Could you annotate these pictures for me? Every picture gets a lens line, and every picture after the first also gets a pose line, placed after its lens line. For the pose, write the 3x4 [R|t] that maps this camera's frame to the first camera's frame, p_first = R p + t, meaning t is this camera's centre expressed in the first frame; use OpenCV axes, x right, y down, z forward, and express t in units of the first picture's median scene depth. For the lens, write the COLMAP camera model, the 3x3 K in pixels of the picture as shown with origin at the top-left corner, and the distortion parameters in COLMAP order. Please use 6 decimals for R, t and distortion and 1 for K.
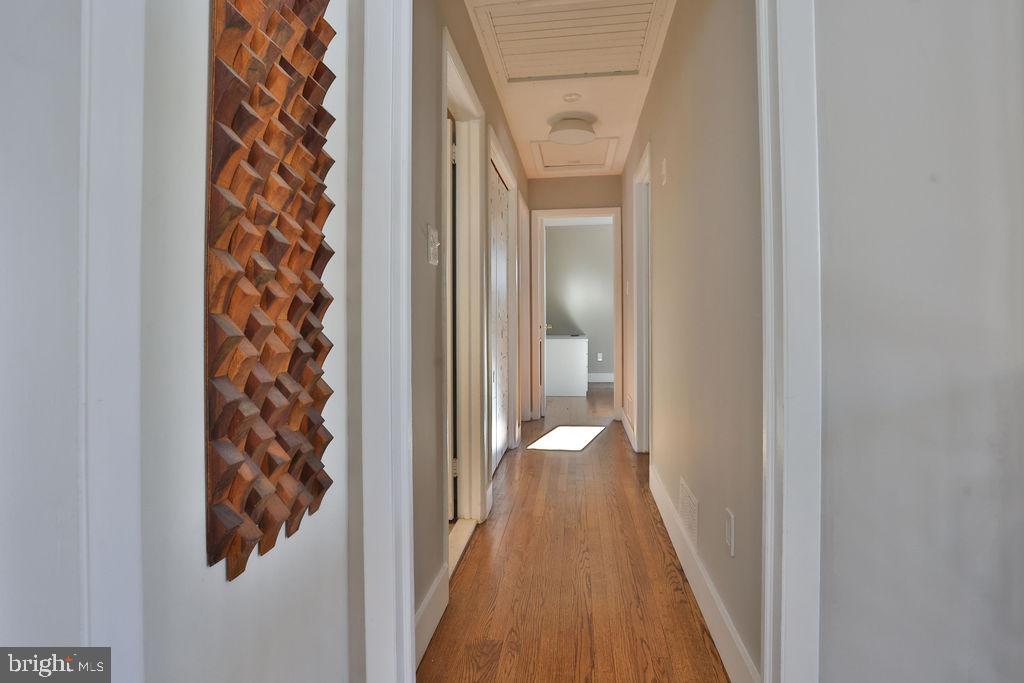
lens RADIAL K [[508.2, 0, 509.0], [0, 508.2, 309.3], [0, 0, 1]] dist [-0.001493, 0.000097]
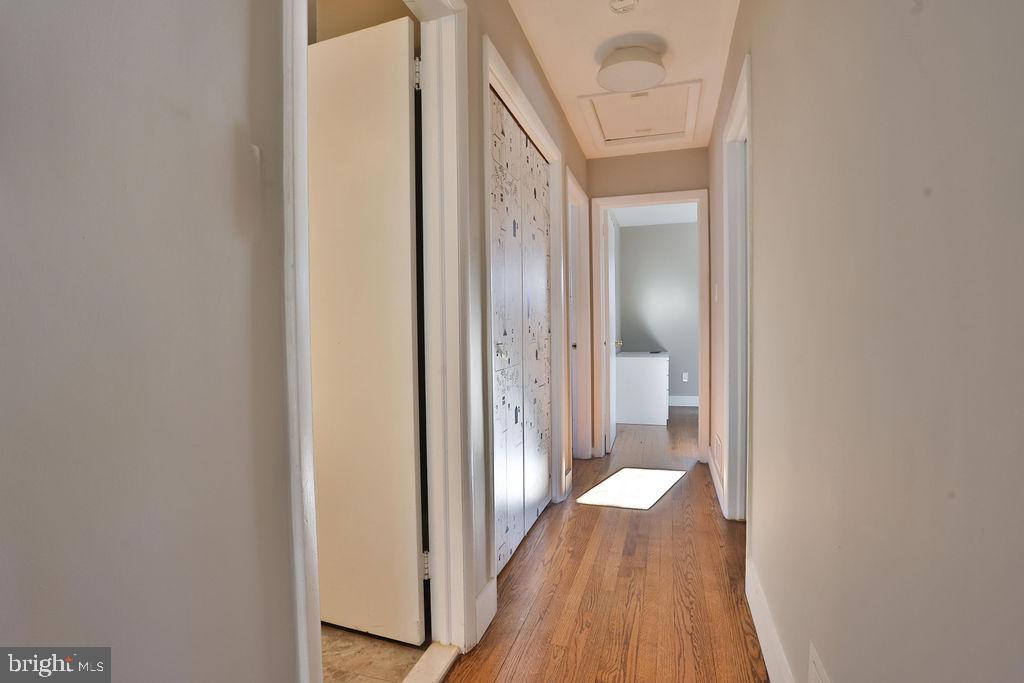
lens RADIAL K [[548.5, 0, 475.2], [0, 548.5, 342.4], [0, 0, 1]] dist [-0.040722, 0.001090]
pose [[0.981485, -0.004553, -0.191487, 0.044926], [0.011152, 0.999380, 0.033400, 0.002353], [0.191216, -0.034917, 0.980927, 0.172774]]
